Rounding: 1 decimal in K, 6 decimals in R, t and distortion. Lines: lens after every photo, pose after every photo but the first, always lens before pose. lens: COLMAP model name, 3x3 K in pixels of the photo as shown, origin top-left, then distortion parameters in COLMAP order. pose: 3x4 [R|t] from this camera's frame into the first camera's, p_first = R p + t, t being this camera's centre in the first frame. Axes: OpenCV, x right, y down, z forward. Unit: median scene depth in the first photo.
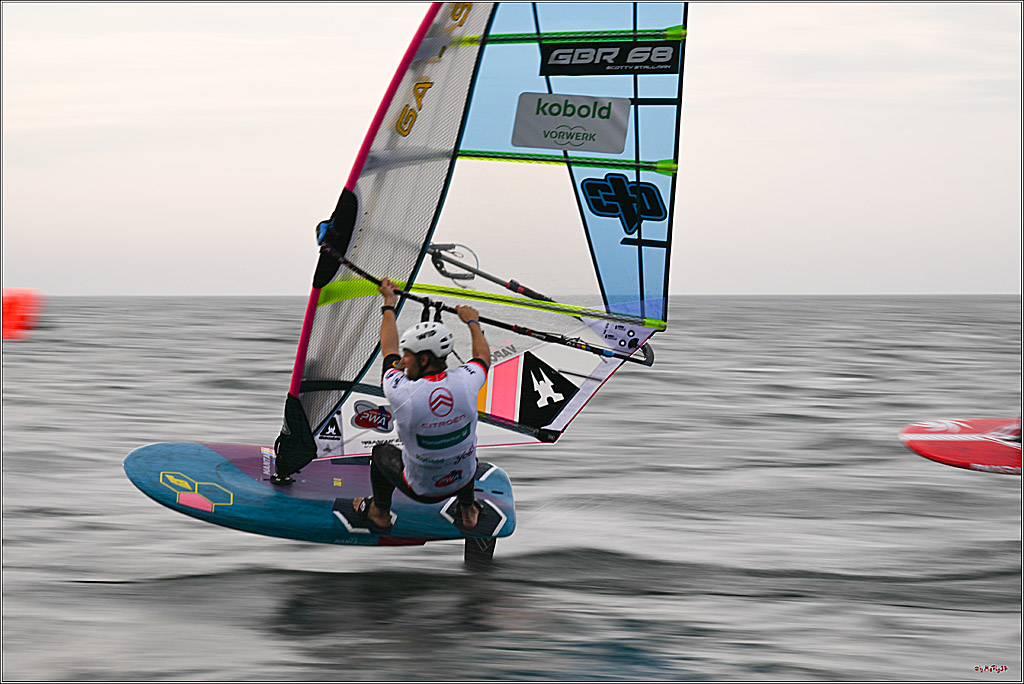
lens RADIAL K [[3534.9, 0, 511.6], [0, 3534.9, 421.9], [0, 0, 1]] dist [0.067293, -2.210790]
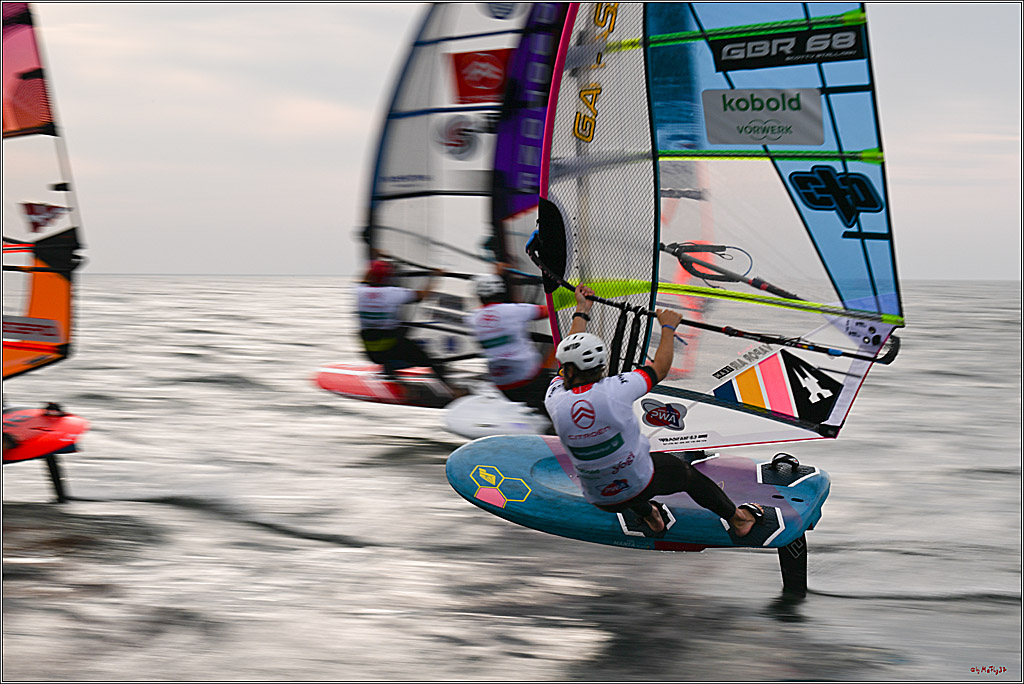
lens RADIAL K [[3534.9, 0, 511.6], [0, 3534.9, 421.9], [0, 0, 1]] dist [0.067293, -2.210790]
pose [[0.824346, 0.000036, -0.566086, 0.506831], [0.027762, 0.998794, 0.040492, -0.042370], [0.565405, -0.049095, 0.823351, 0.161199]]
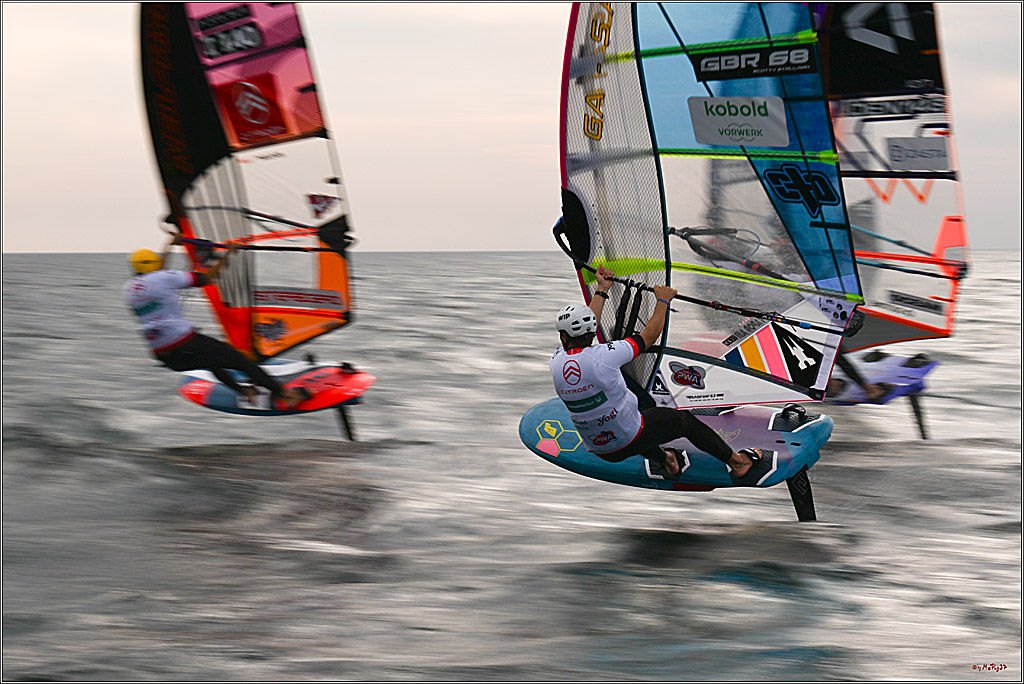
lens RADIAL K [[3534.9, 0, 511.6], [0, 3534.9, 421.9], [0, 0, 1]] dist [0.067293, -2.210790]
pose [[0.690391, 0.035723, -0.722554, 0.774529], [0.010551, 0.998177, 0.059431, -0.056931], [0.723359, -0.048654, 0.688755, 0.176800]]
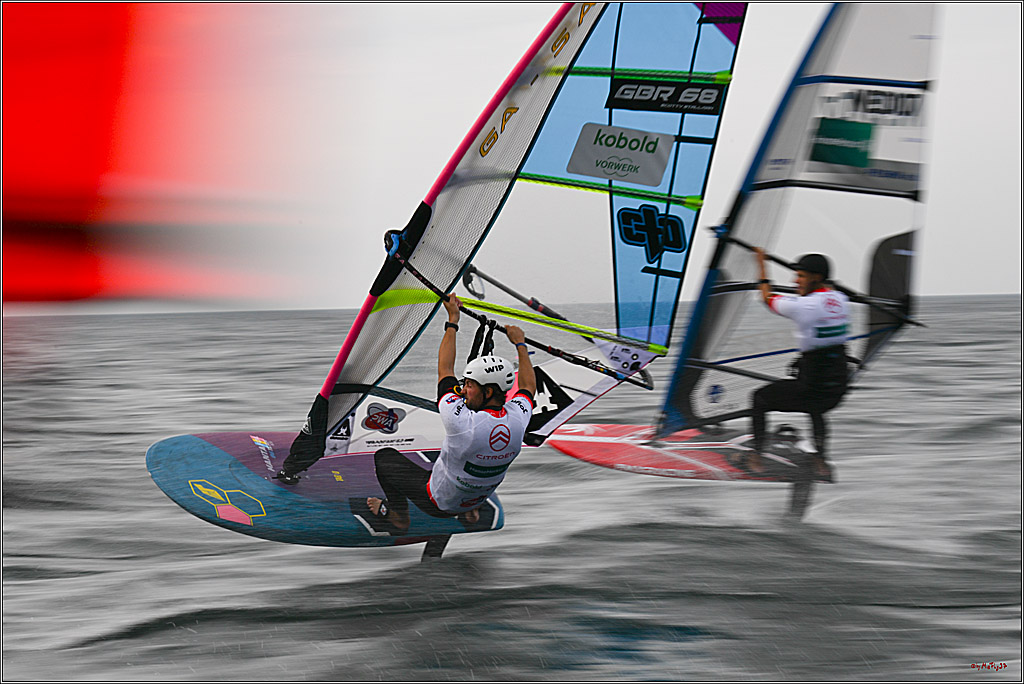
lens RADIAL K [[3534.9, 0, 511.6], [0, 3534.9, 421.9], [0, 0, 1]] dist [0.067293, -2.210790]
pose [[0.956361, 0.062307, 0.285468, -0.304729], [-0.072369, 0.997069, 0.024825, -0.029768], [-0.283085, -0.044401, 0.958067, 0.012098]]
